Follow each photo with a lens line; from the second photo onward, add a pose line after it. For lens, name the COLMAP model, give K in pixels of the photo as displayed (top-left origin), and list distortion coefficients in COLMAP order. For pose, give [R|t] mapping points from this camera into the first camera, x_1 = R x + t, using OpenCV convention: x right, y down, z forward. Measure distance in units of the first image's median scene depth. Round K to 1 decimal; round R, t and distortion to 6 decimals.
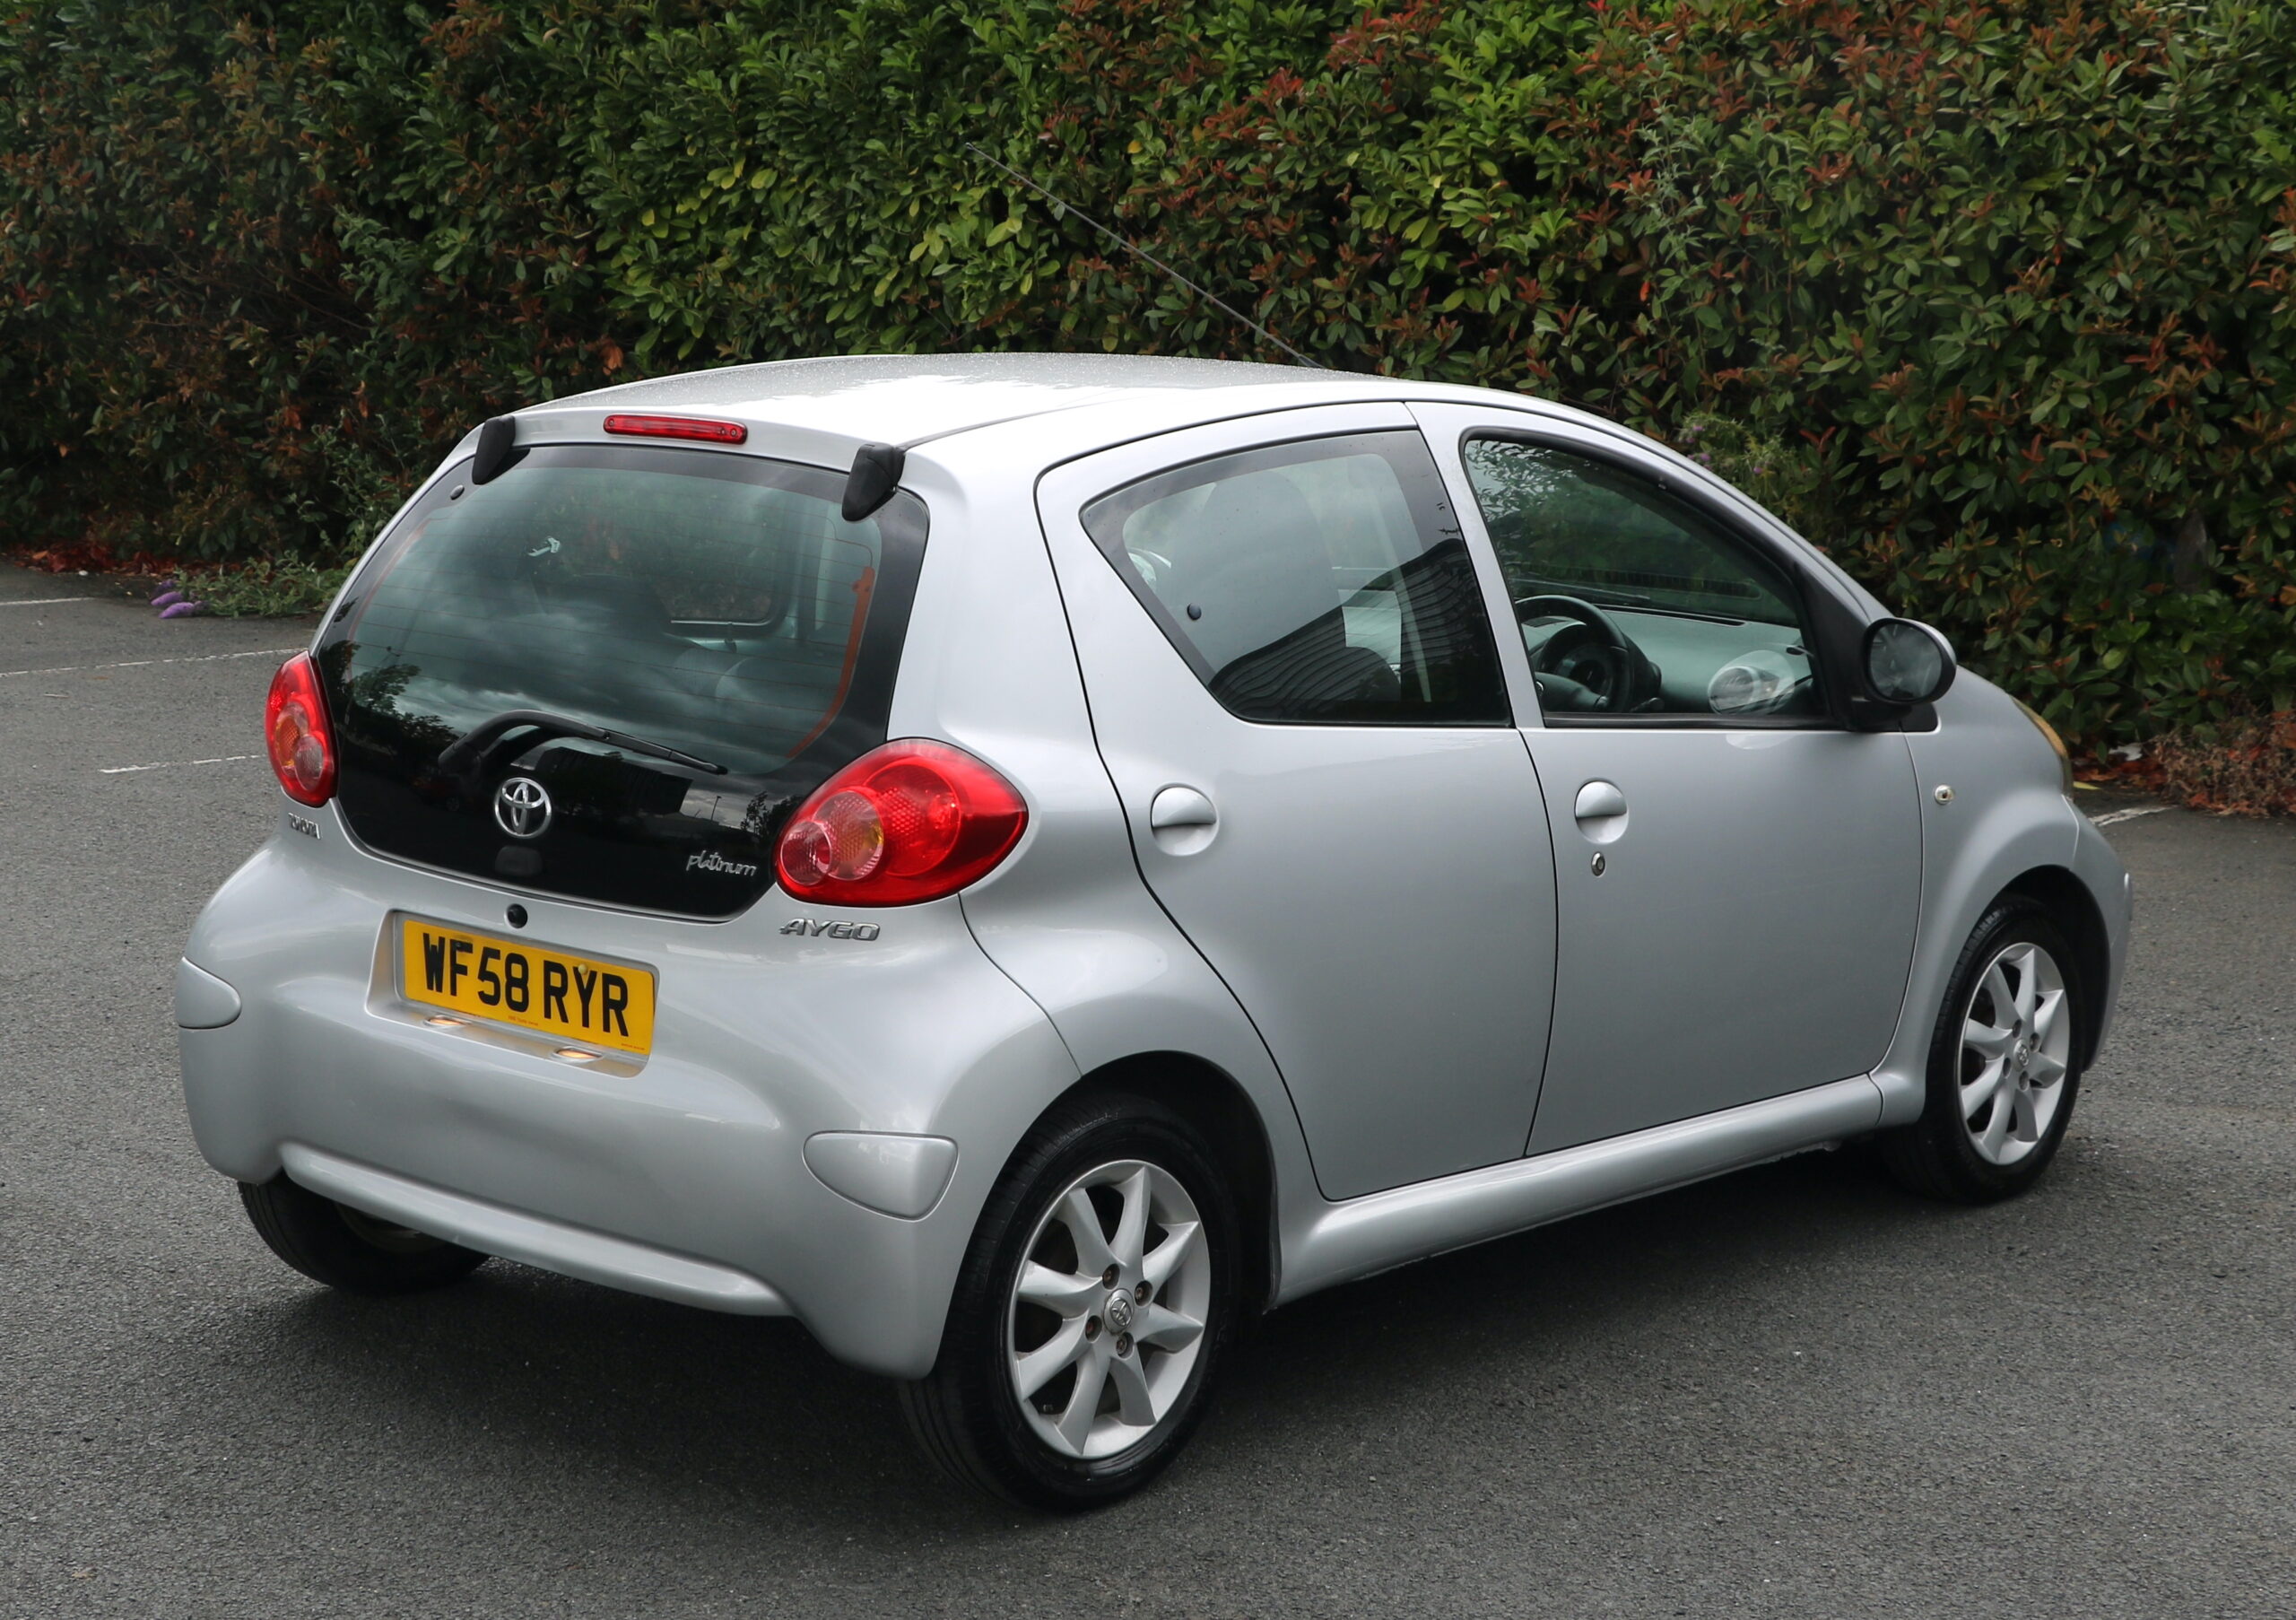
lens RADIAL K [[3737.9, 0, 1234.5], [0, 3737.9, 808.4], [0, 0, 1]] dist [-0.046424, 0.073769]
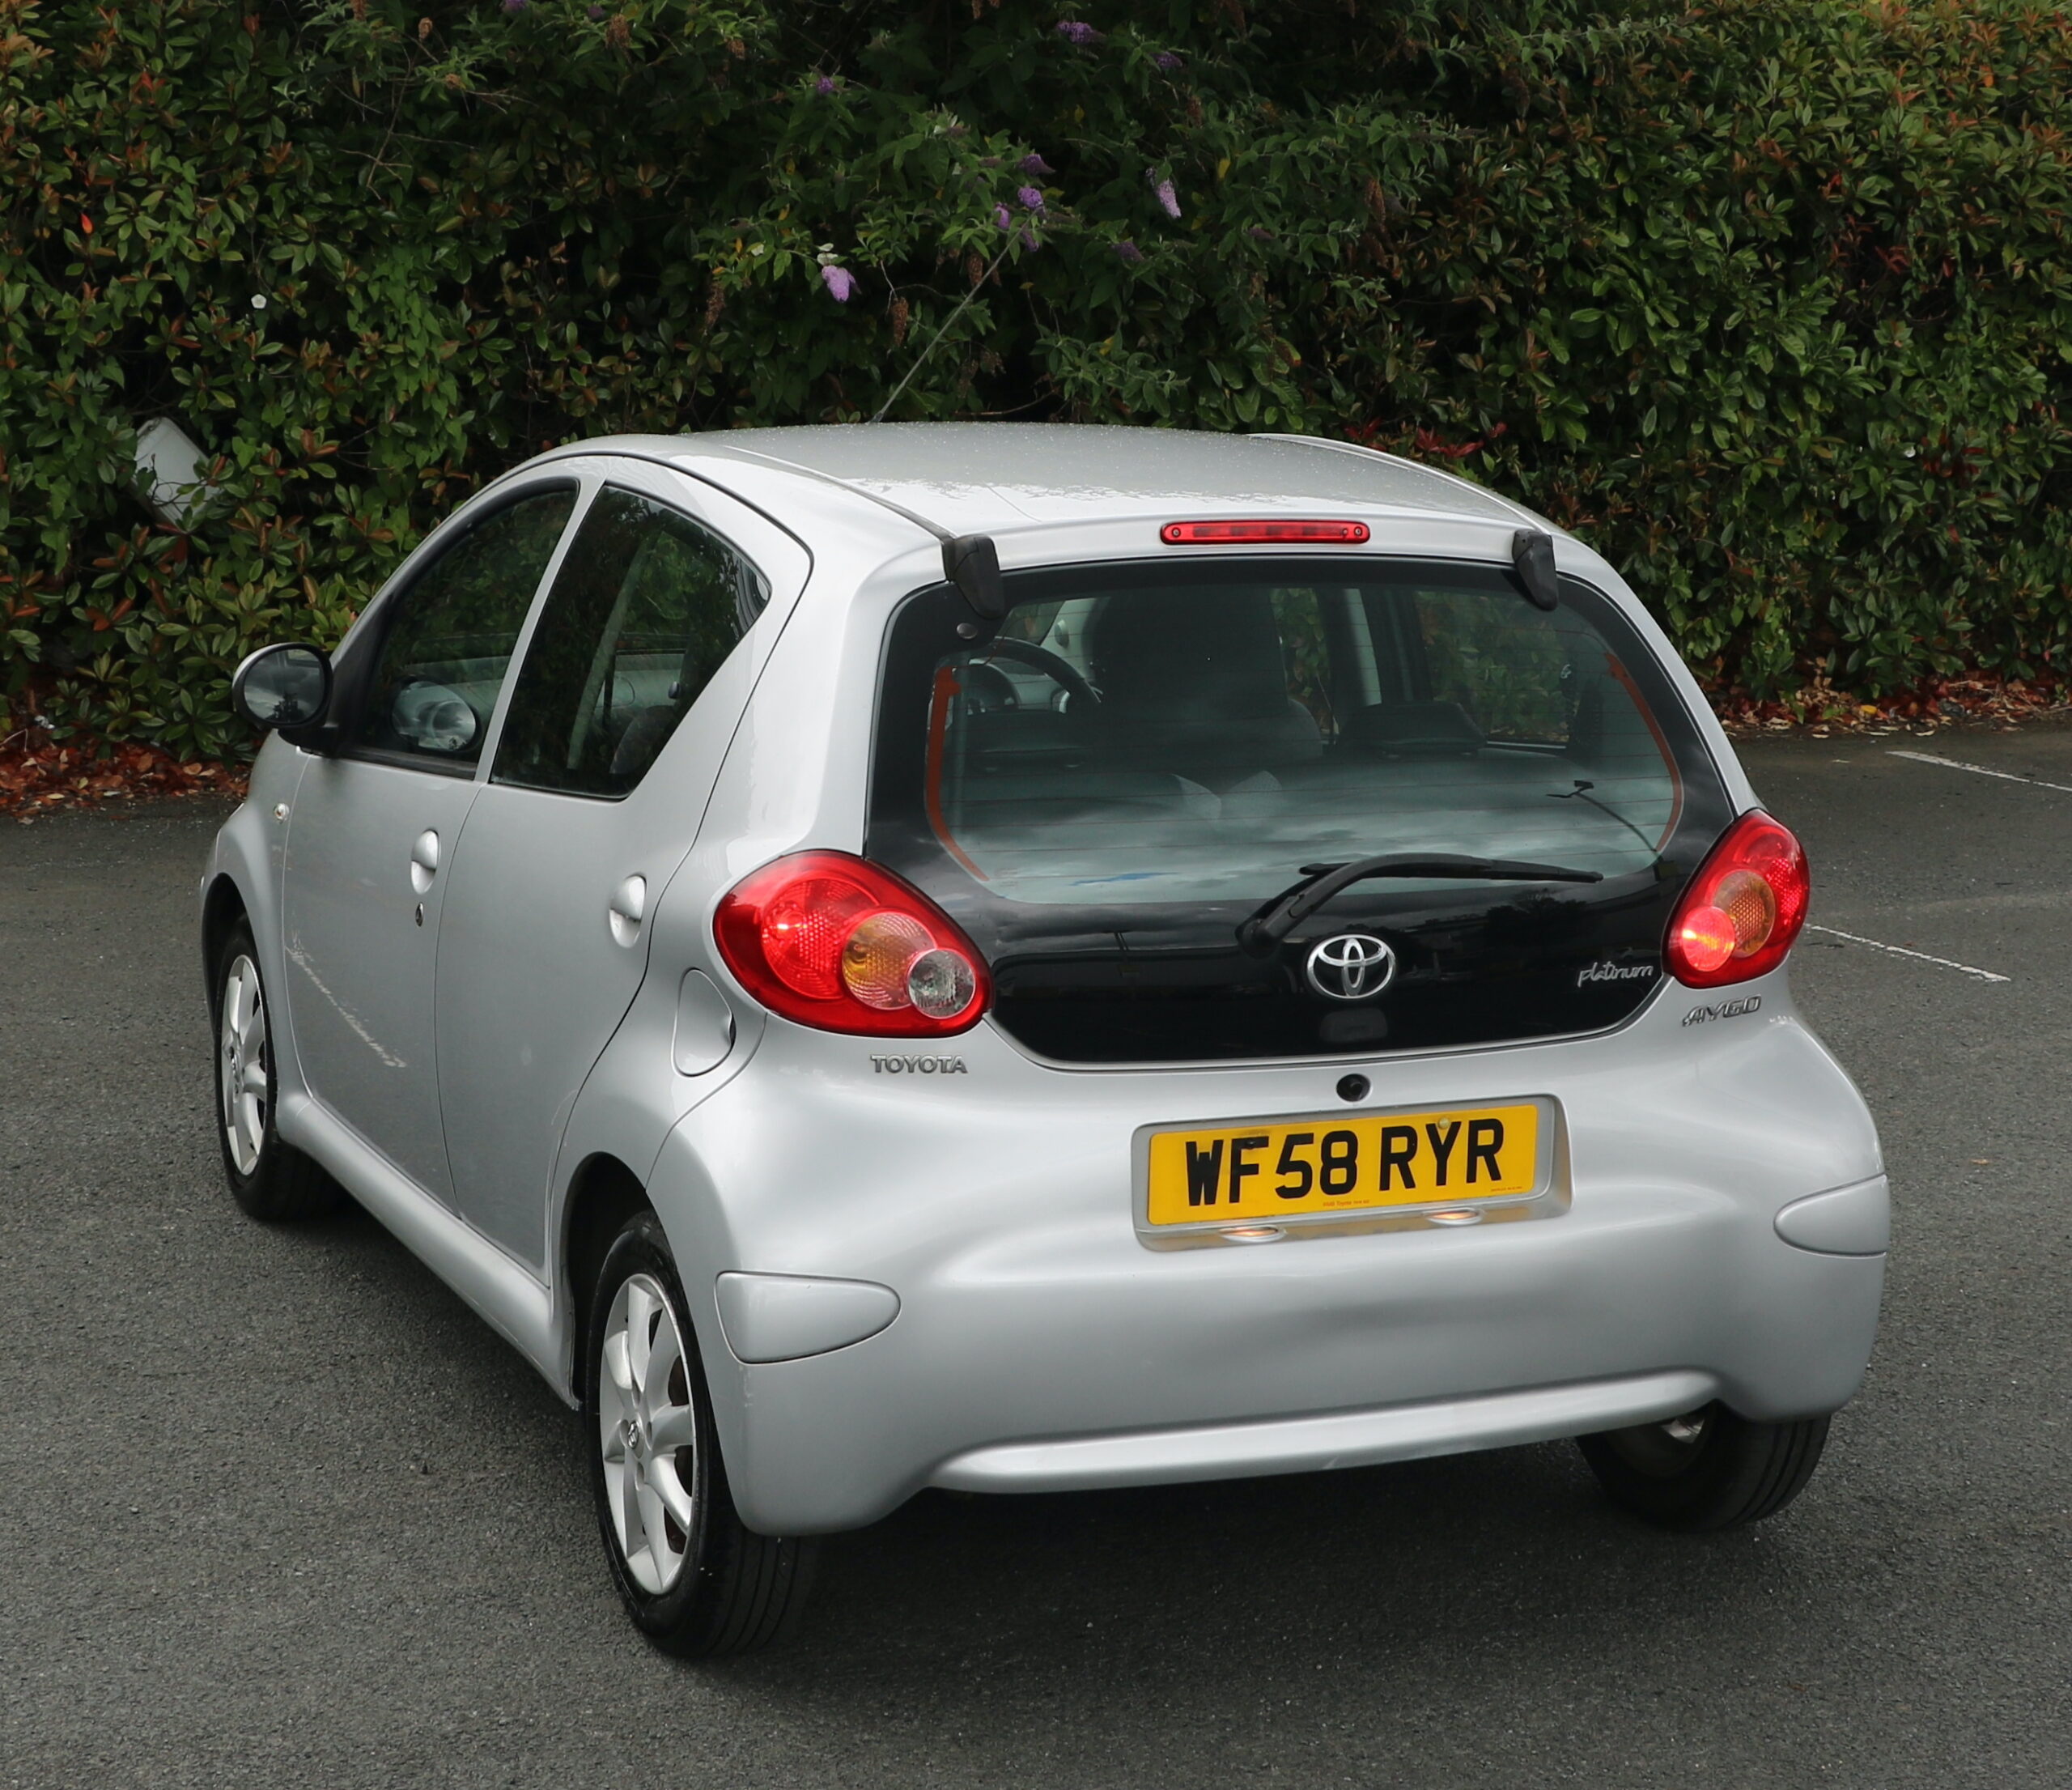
lens RADIAL K [[3835.1, 0, 1035.9], [0, 3835.1, 777.9], [0, 0, 1]] dist [-0.139804, 0.254541]
pose [[0.458384, -0.134762, 0.878478, -0.405340], [0.124385, 0.988437, 0.086727, -0.052837], [-0.880007, 0.069515, 0.469846, 0.250529]]
